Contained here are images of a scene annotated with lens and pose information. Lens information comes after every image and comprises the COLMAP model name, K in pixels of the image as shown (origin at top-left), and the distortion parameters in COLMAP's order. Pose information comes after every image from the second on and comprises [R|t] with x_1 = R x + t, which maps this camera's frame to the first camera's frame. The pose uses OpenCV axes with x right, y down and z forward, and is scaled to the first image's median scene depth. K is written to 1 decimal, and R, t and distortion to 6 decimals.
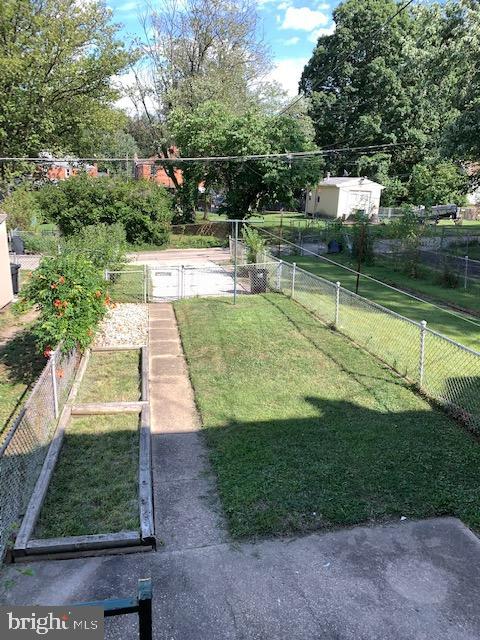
lens RADIAL K [[509.4, 0, 240.0], [0, 509.4, 320.0], [0, 0, 1]] dist [0.102377, -0.107143]
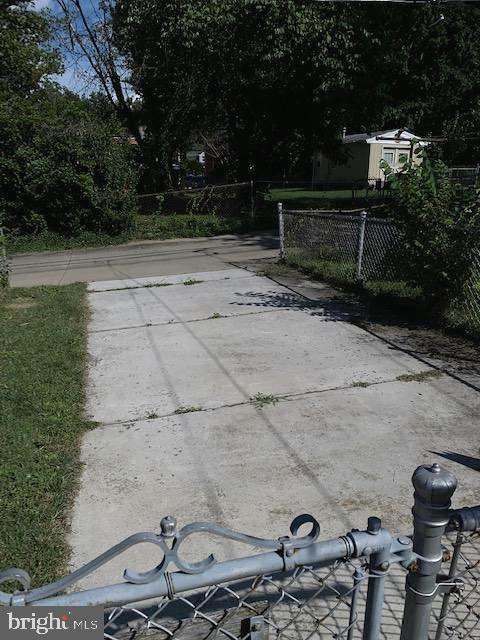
lens RADIAL K [[509.4, 0, 240.0], [0, 509.4, 320.0], [0, 0, 1]] dist [0.102377, -0.107143]
pose [[0.996765, -0.048793, 0.063865, -0.070297], [0.047163, 0.998528, 0.026787, -0.068506], [-0.065078, -0.023689, 0.997599, 0.476561]]
